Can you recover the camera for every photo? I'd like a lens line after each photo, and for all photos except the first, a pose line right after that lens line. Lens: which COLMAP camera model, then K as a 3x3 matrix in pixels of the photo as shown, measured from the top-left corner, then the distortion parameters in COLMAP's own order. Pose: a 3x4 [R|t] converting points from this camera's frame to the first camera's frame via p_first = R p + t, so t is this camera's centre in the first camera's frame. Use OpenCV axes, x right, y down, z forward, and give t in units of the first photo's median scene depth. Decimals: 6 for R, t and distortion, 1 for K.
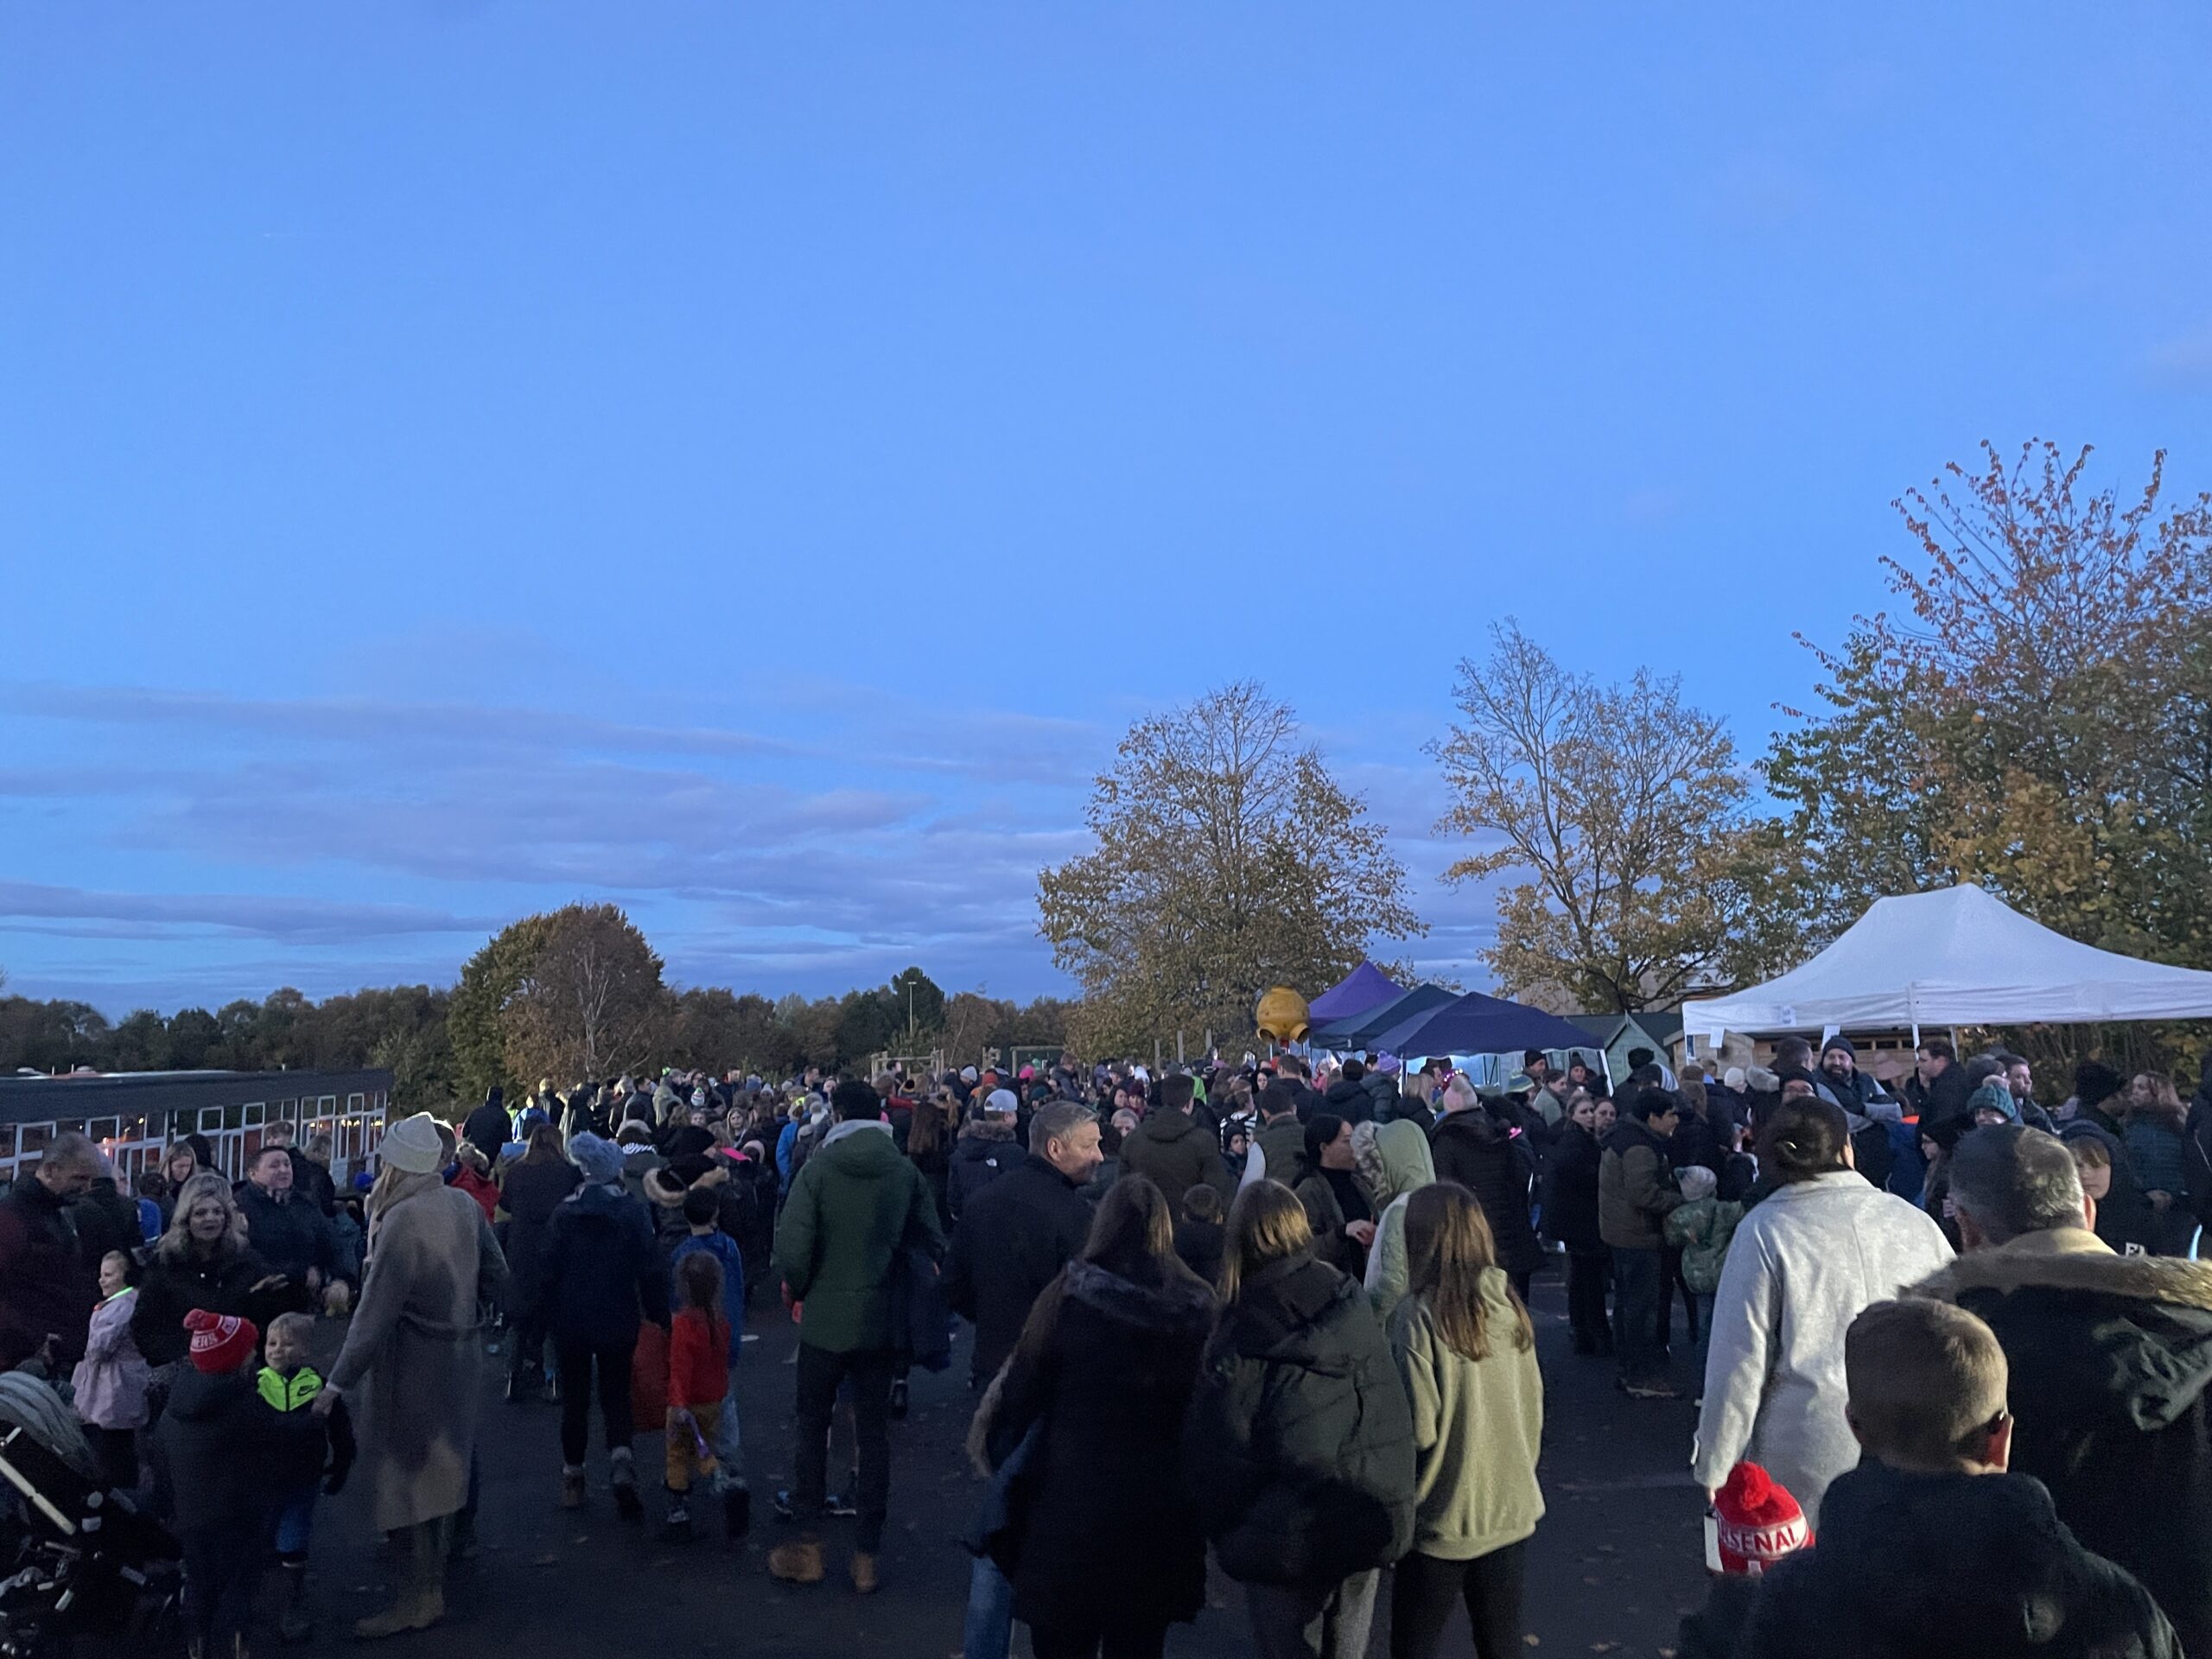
lens RADIAL K [[1672.0, 0, 1106.0], [0, 1672.0, 829.5], [0, 0, 1]] dist [-0.000993, -0.002275]
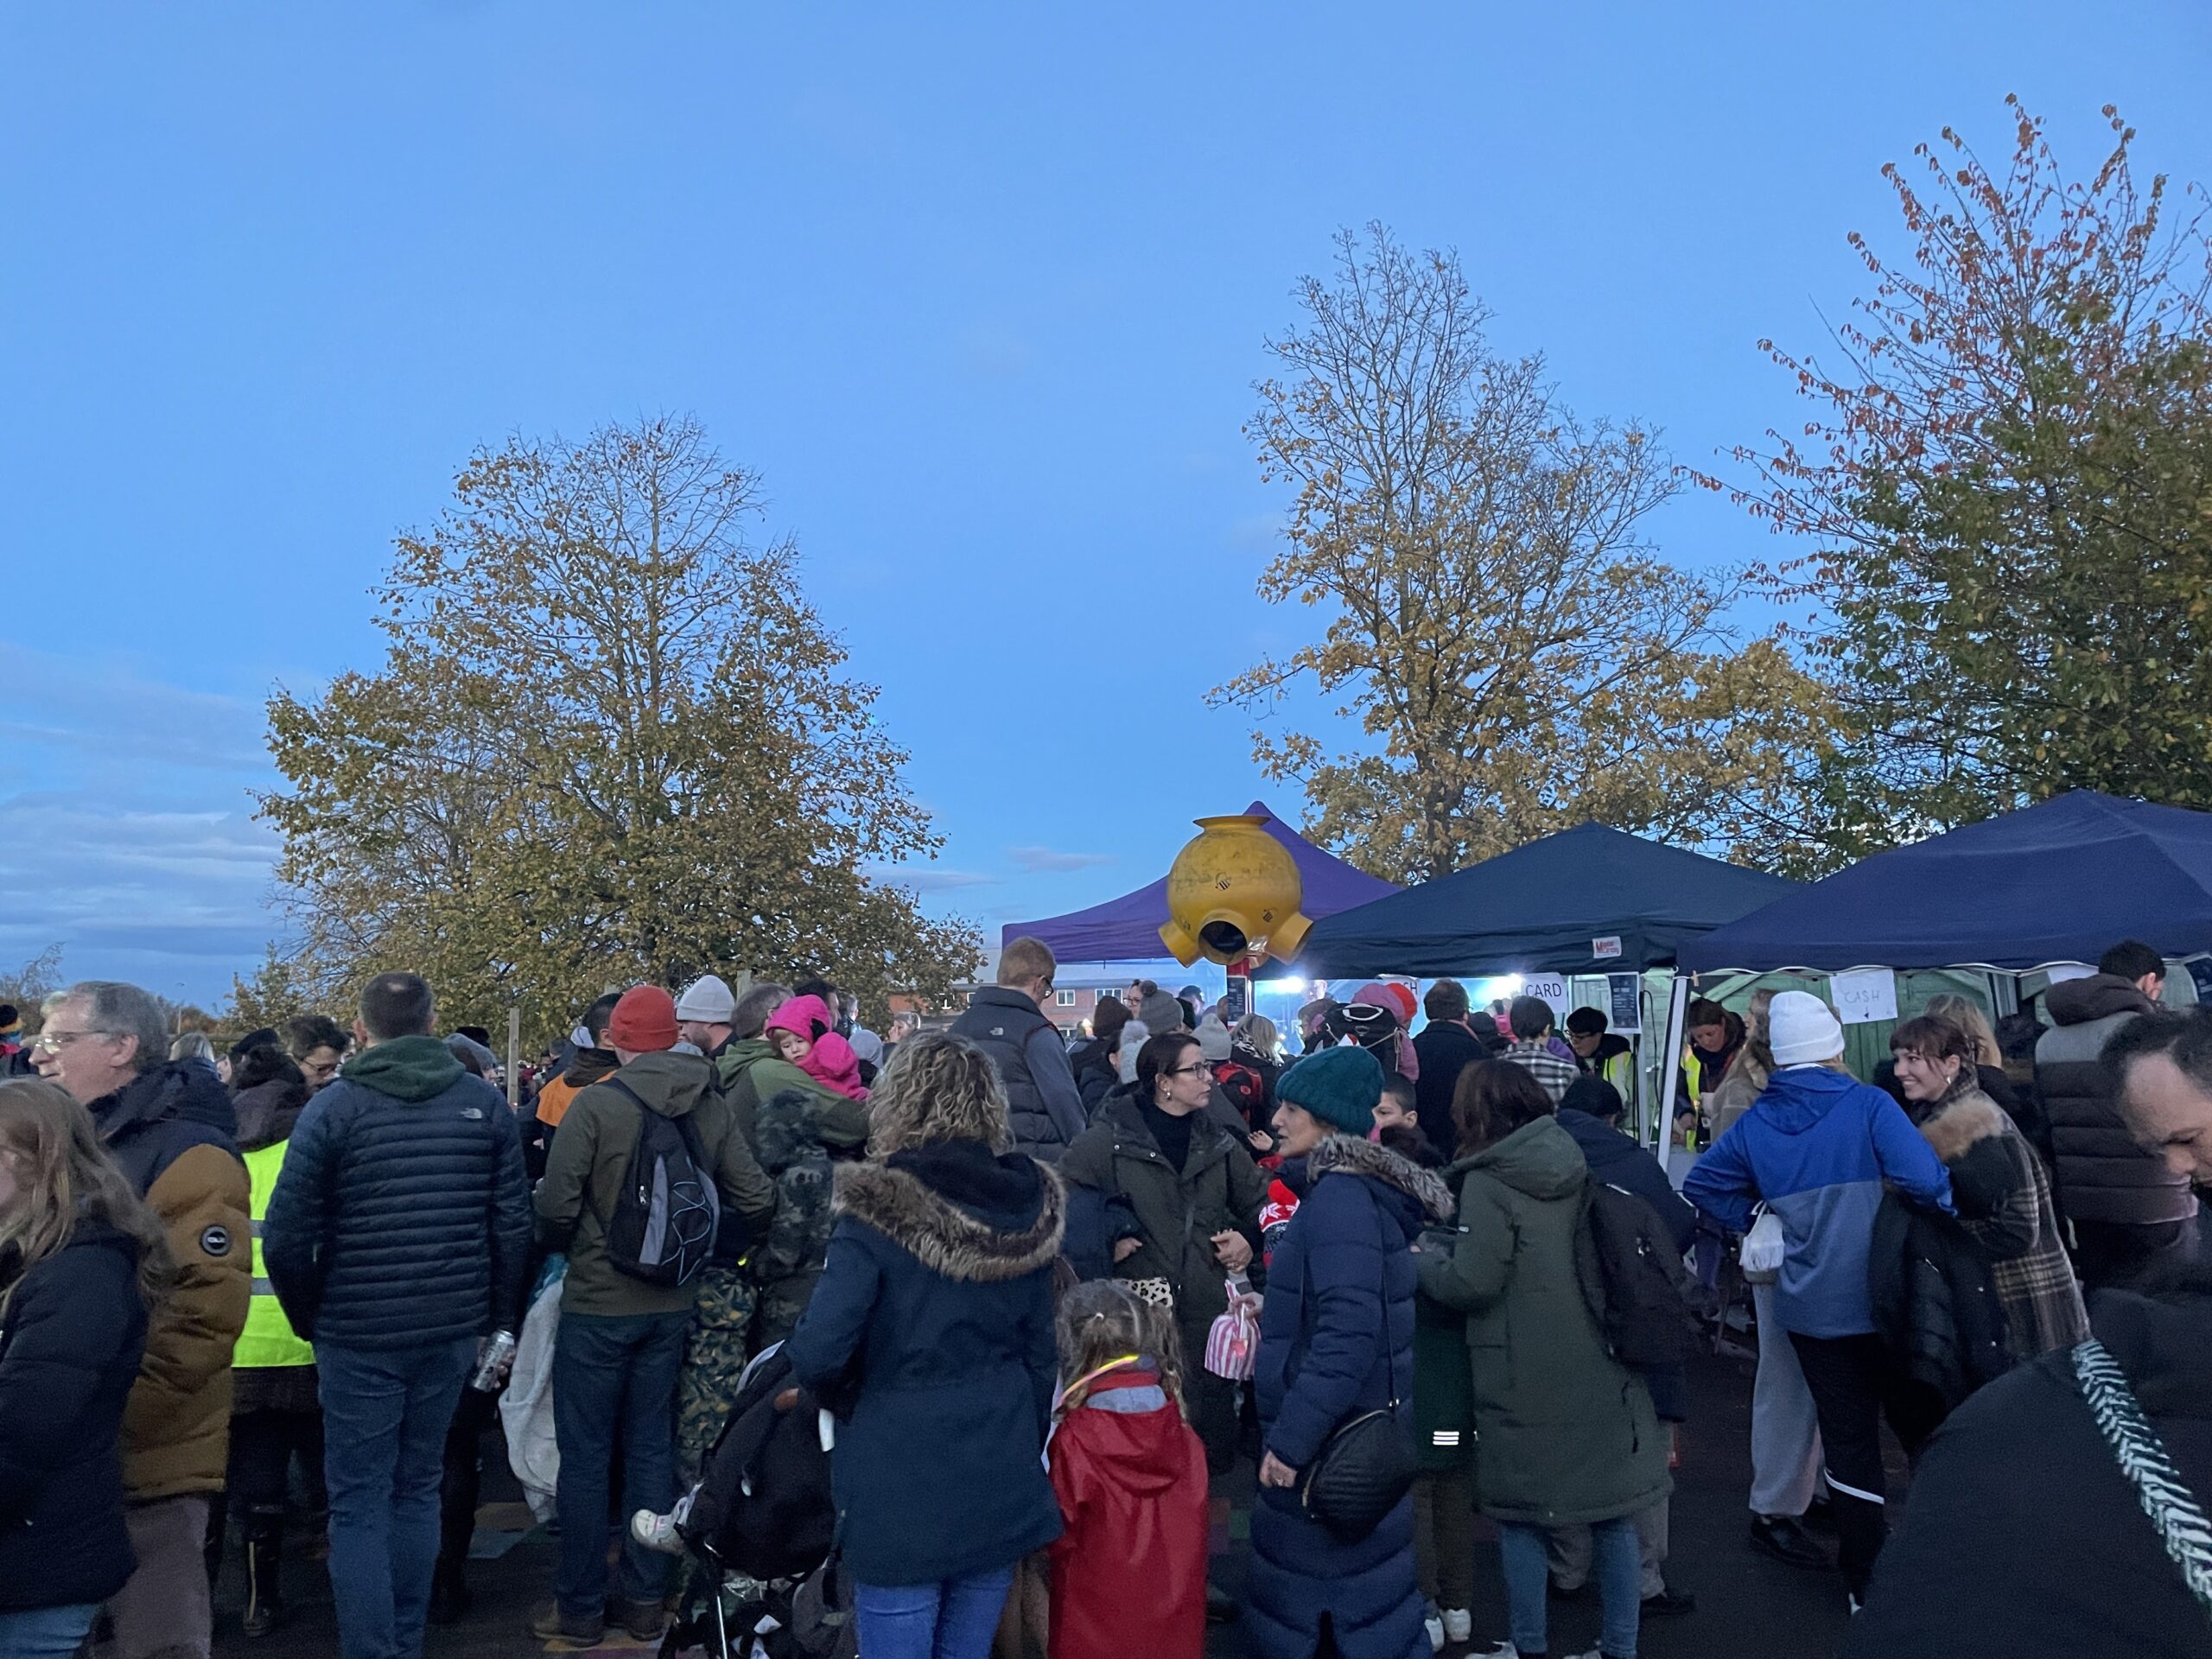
lens RADIAL K [[1672.0, 0, 1106.0], [0, 1672.0, 829.5], [0, 0, 1]] dist [-0.000993, -0.002275]
pose [[0.878208, 0.060055, 0.474493, -0.056515], [-0.057471, 0.998148, -0.019962, 0.061868], [-0.474813, -0.009739, 0.880033, 0.405204]]
